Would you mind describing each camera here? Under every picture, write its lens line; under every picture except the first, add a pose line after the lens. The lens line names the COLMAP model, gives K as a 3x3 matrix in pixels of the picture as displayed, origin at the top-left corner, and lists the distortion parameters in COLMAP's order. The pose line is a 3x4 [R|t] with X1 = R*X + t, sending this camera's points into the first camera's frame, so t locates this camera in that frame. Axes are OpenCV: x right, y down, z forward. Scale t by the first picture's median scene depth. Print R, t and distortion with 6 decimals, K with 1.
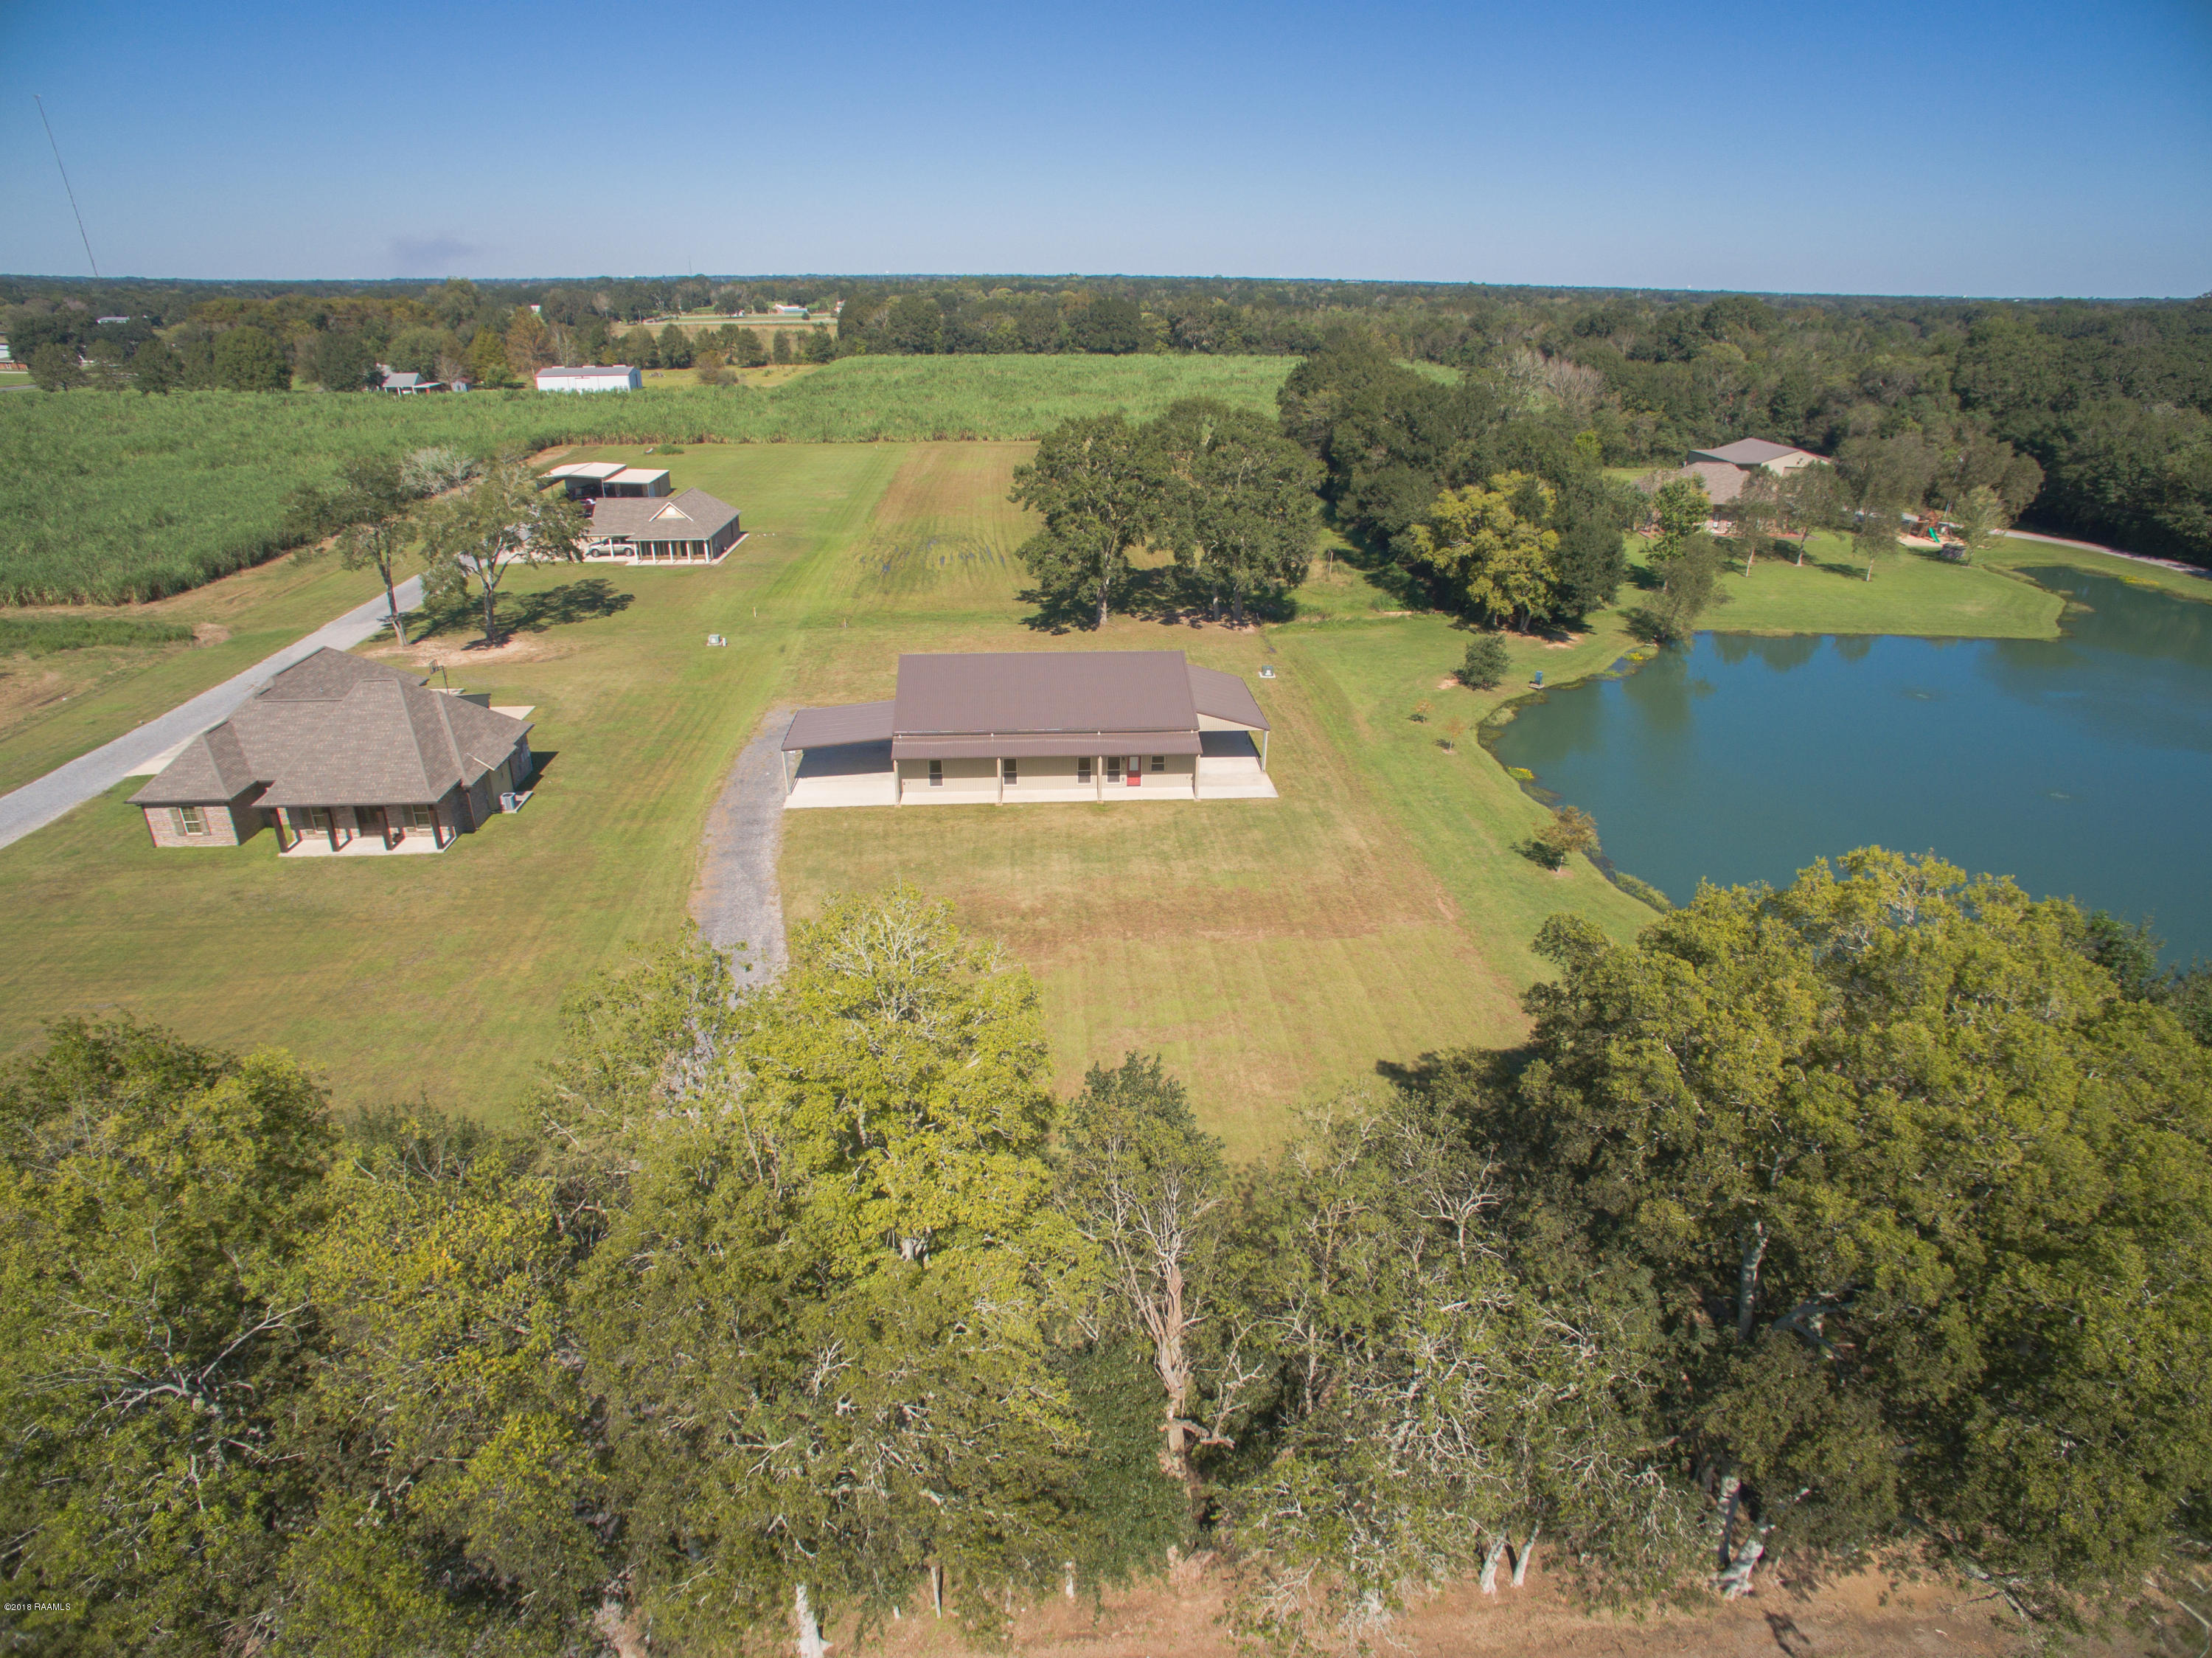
lens RADIAL K [[1290.5, 0, 1106.0], [0, 1290.5, 829.0], [0, 0, 1]] dist [-0.122676, 0.088834]
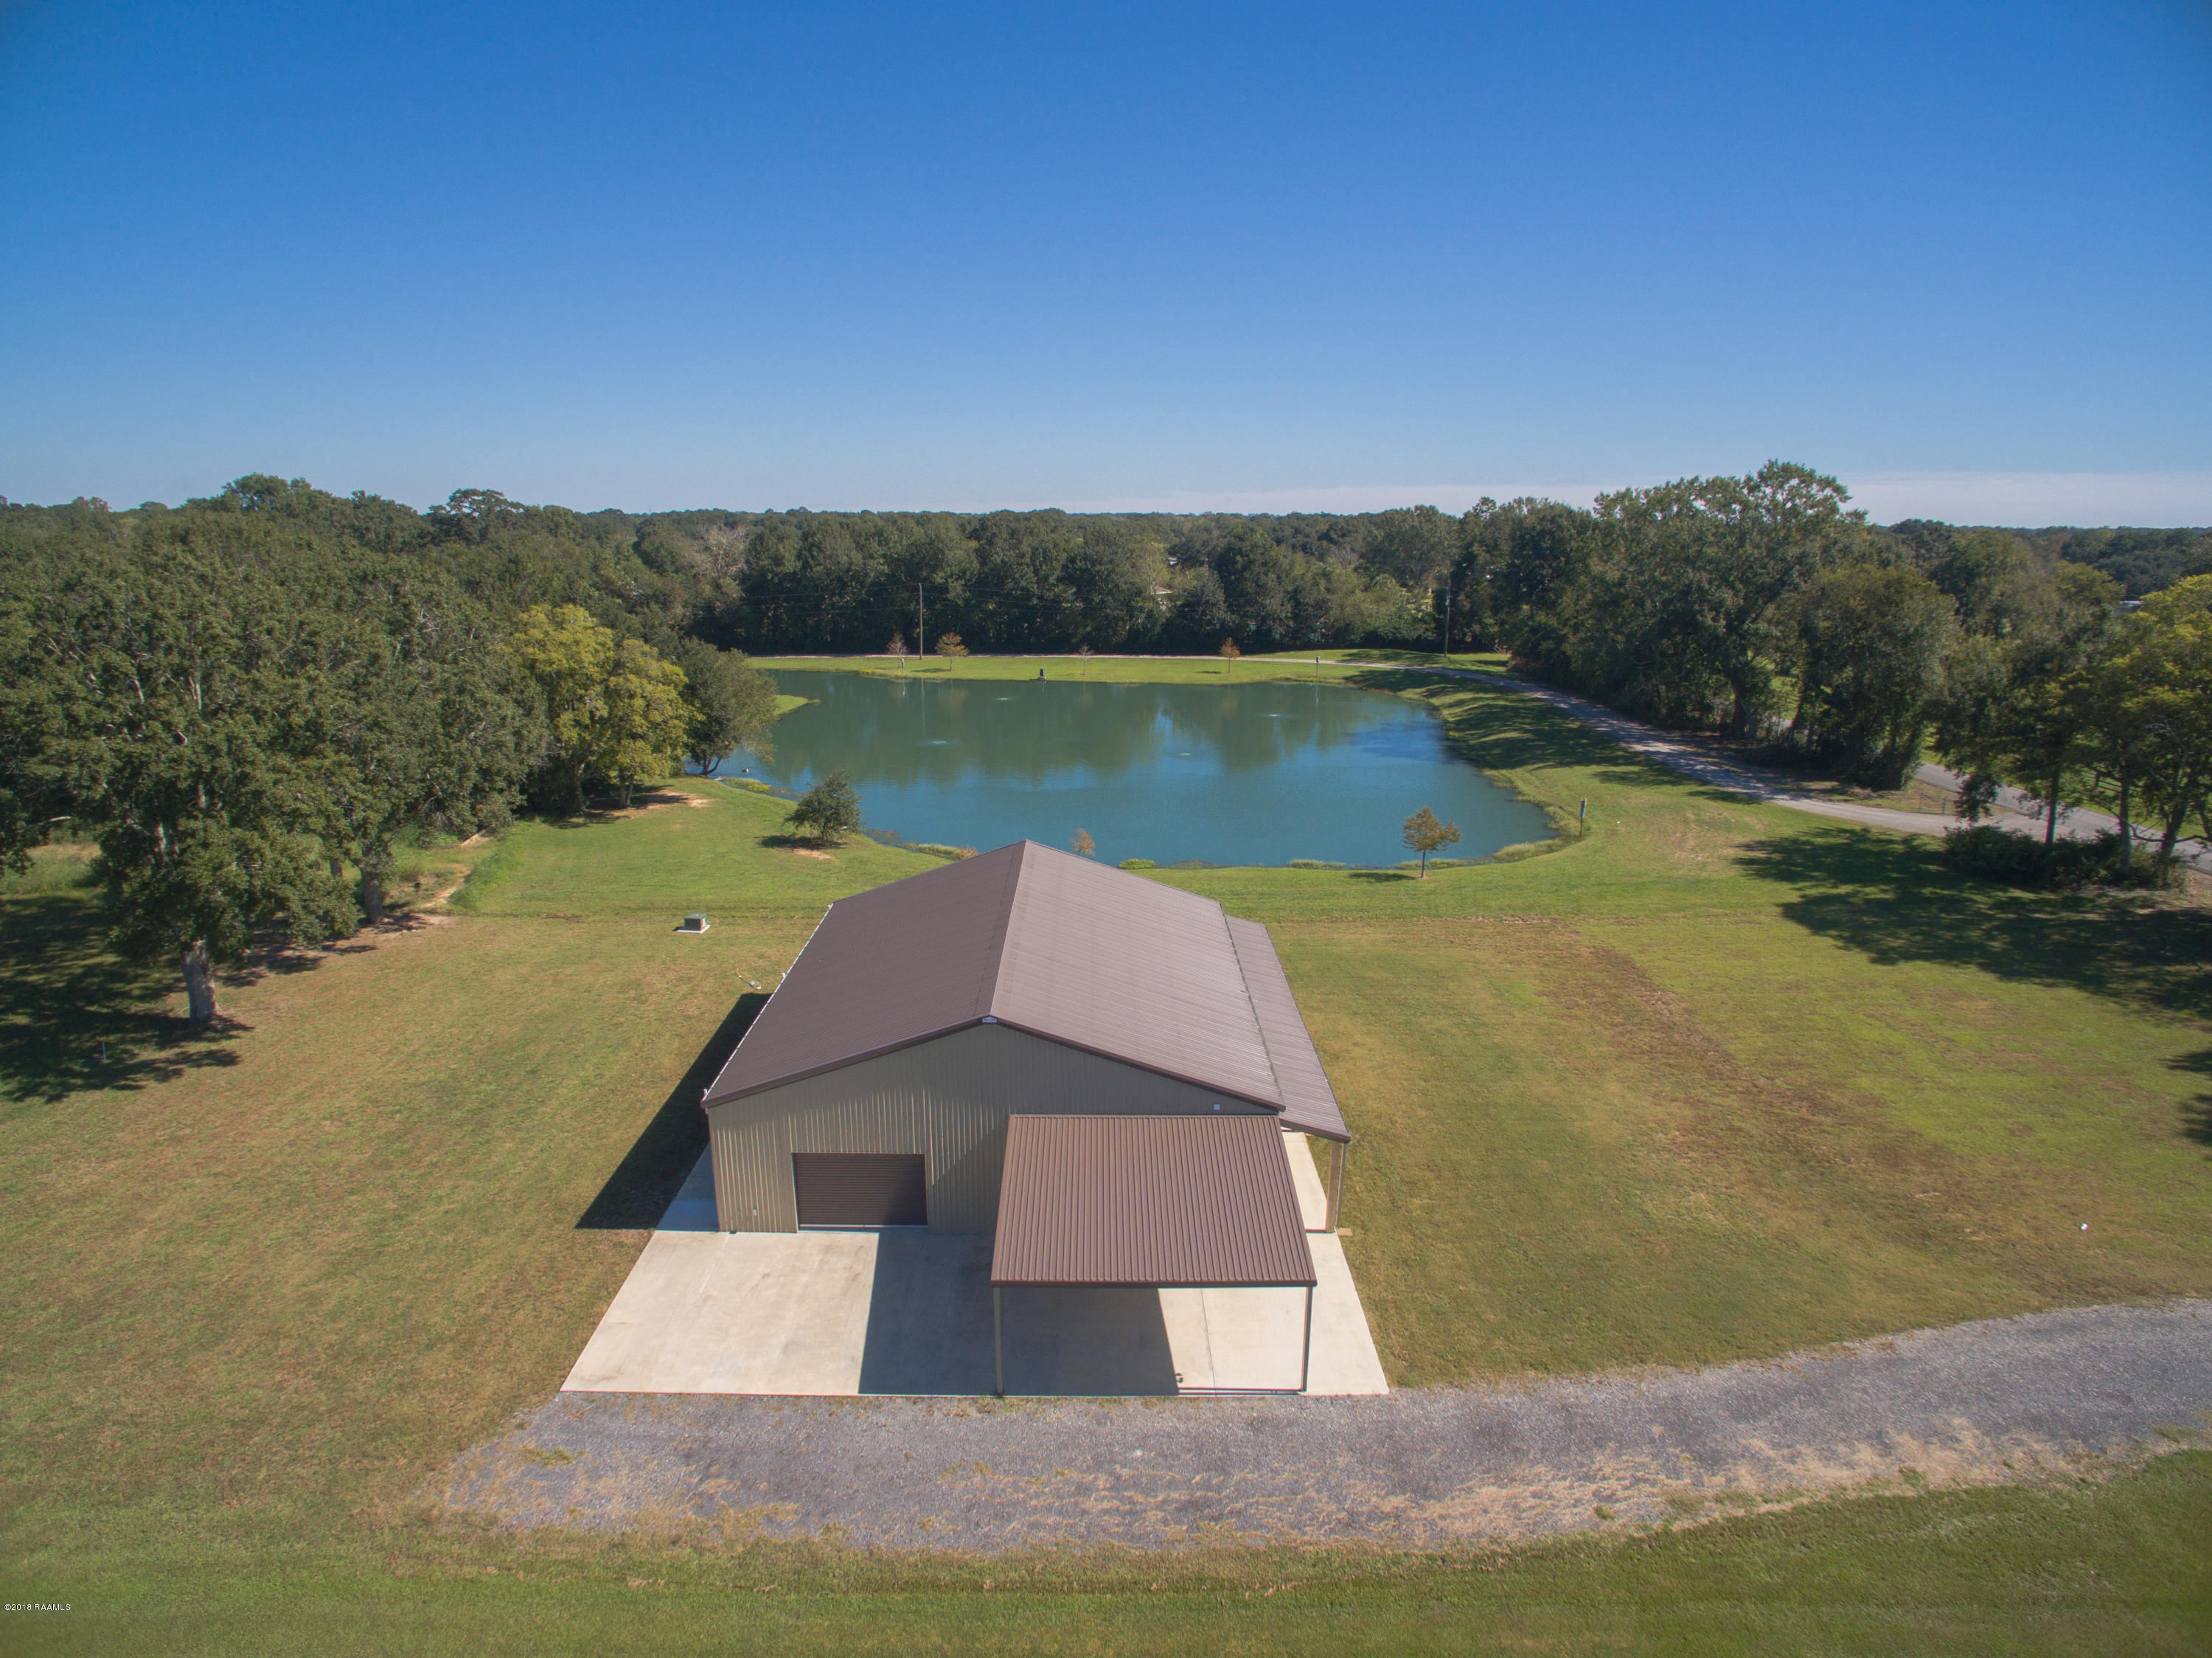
lens RADIAL K [[1290.5, 0, 1106.0], [0, 1290.5, 829.0], [0, 0, 1]] dist [-0.122676, 0.088834]
pose [[0.069355, -0.248181, 0.966228, -0.323842], [0.396514, 0.895623, 0.201584, -0.154923], [-0.915405, 0.369142, 0.160523, 0.532066]]
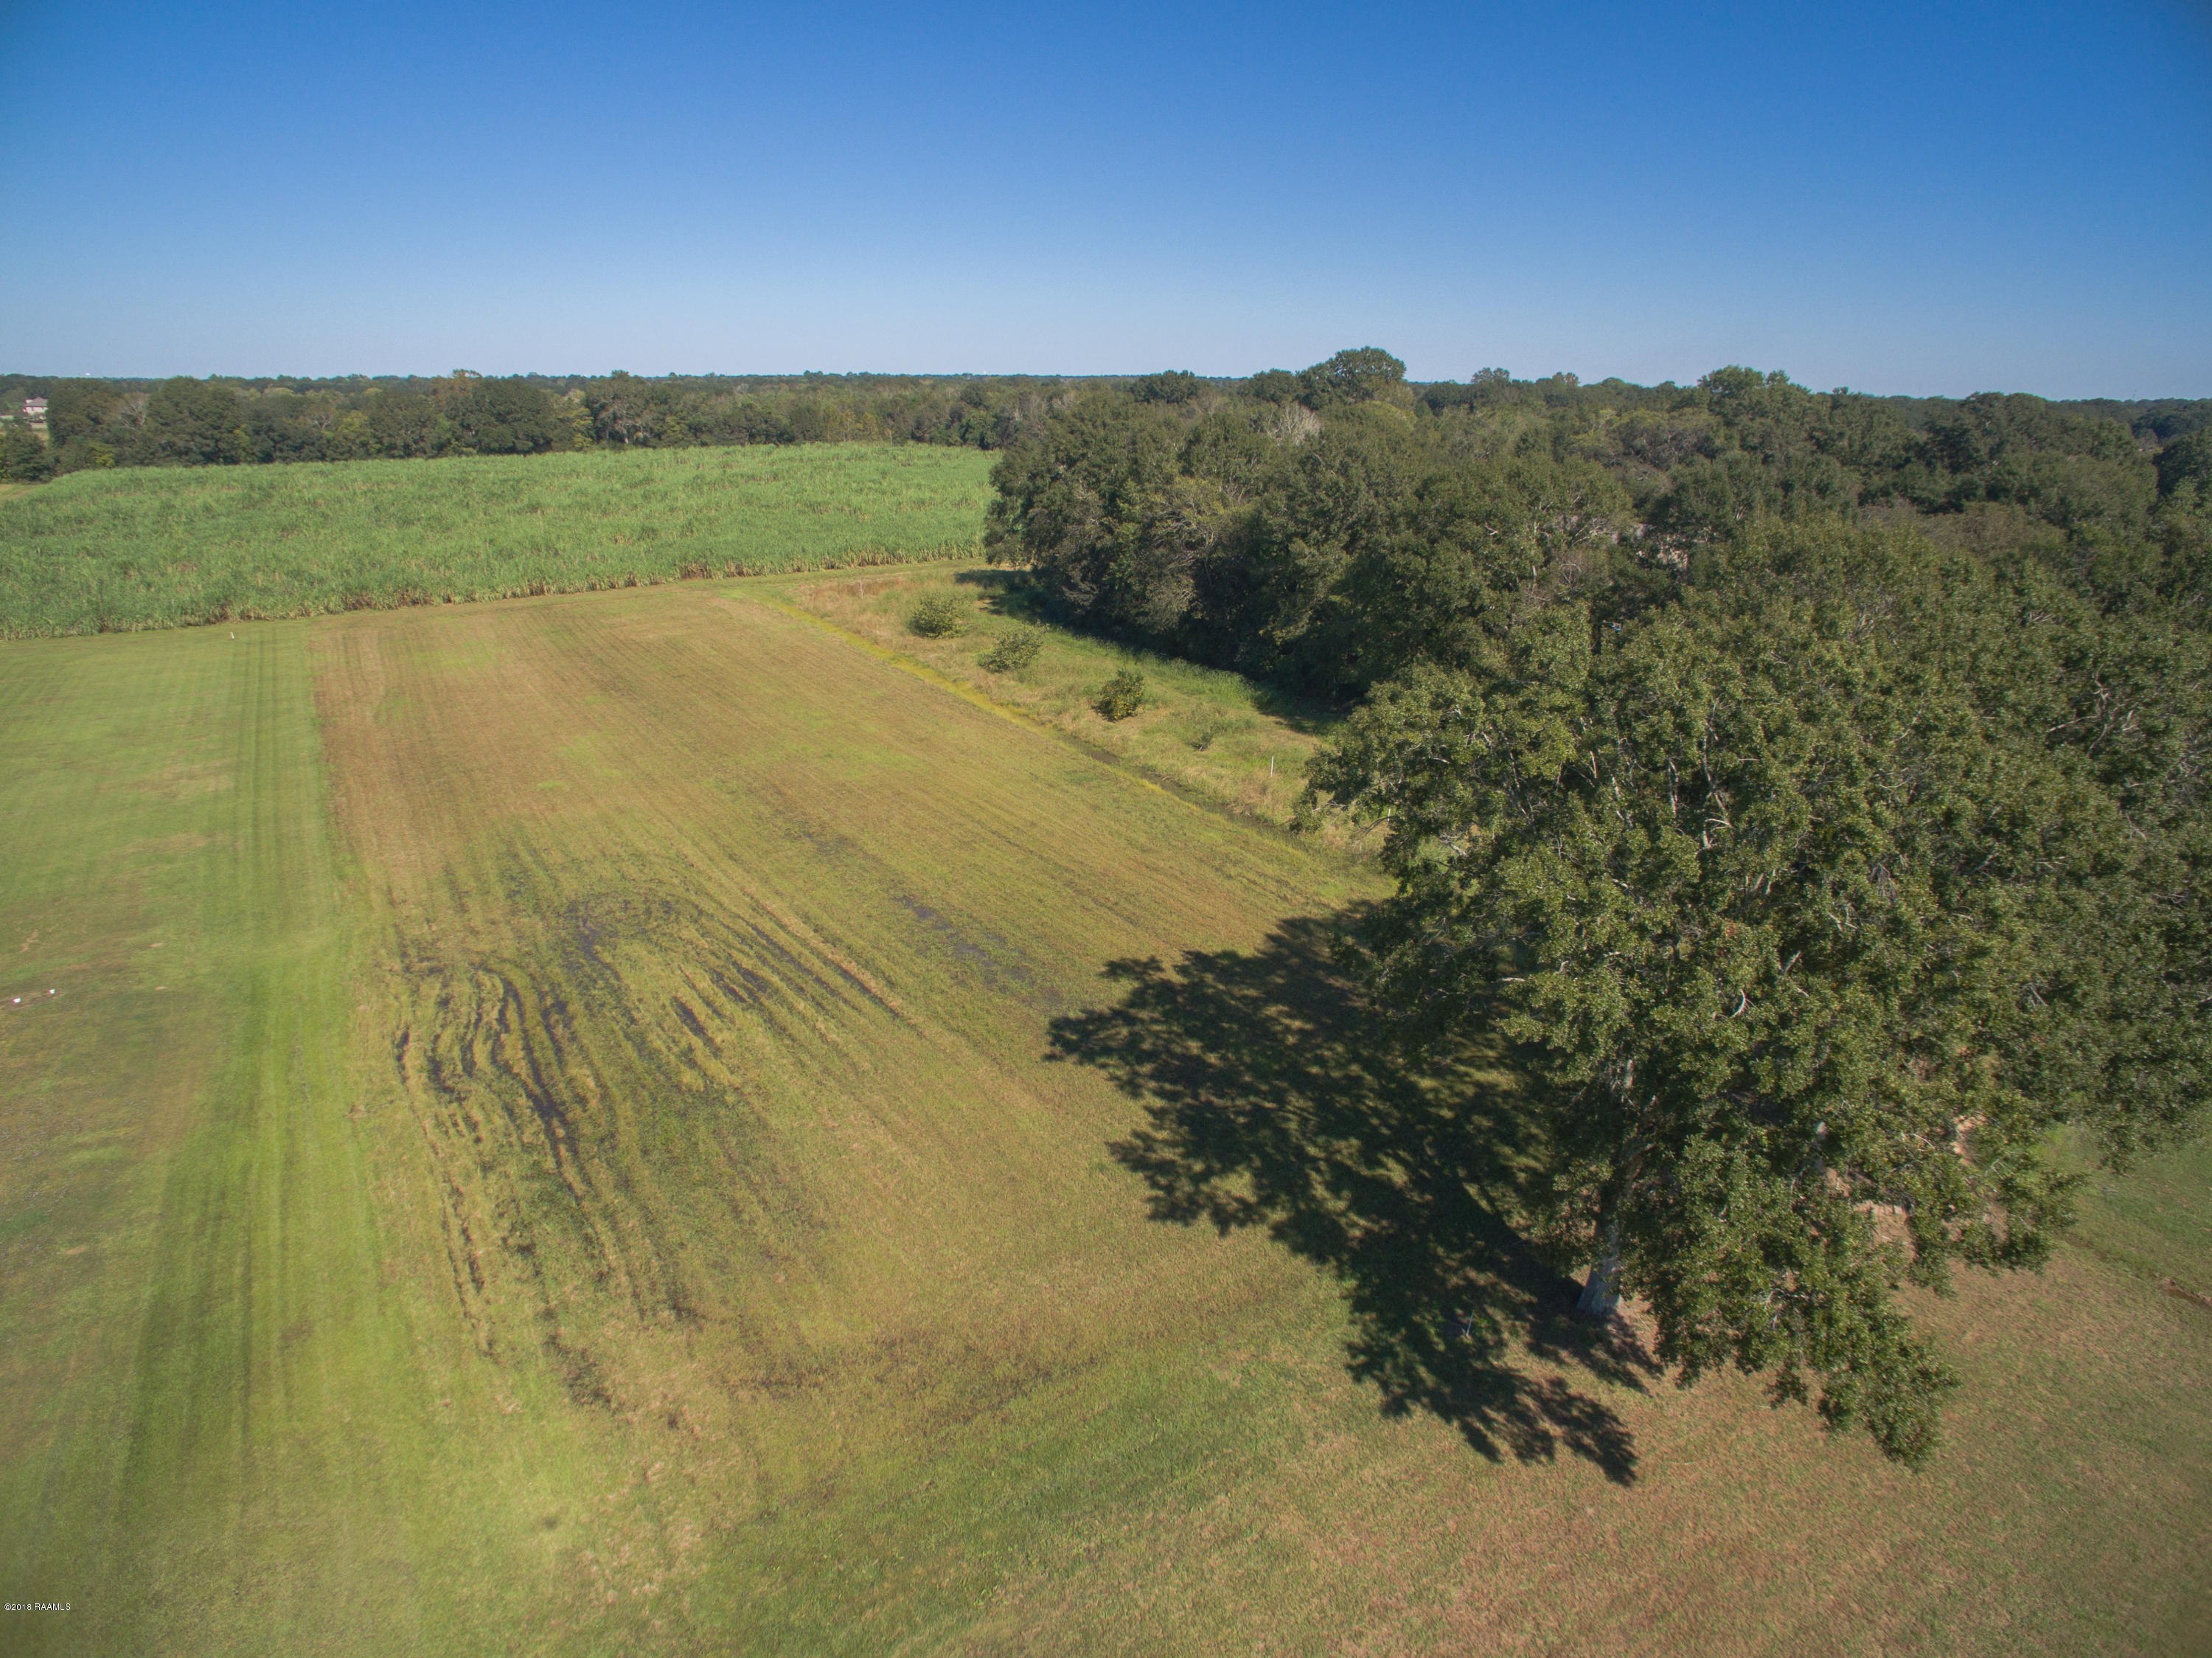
lens RADIAL K [[1290.5, 0, 1106.0], [0, 1290.5, 829.0], [0, 0, 1]] dist [-0.122676, 0.088834]
pose [[0.876493, -0.162643, 0.453107, -0.181831], [0.192241, 0.981150, -0.019687, -0.240217], [-0.441365, 0.104361, 0.891238, 0.670740]]
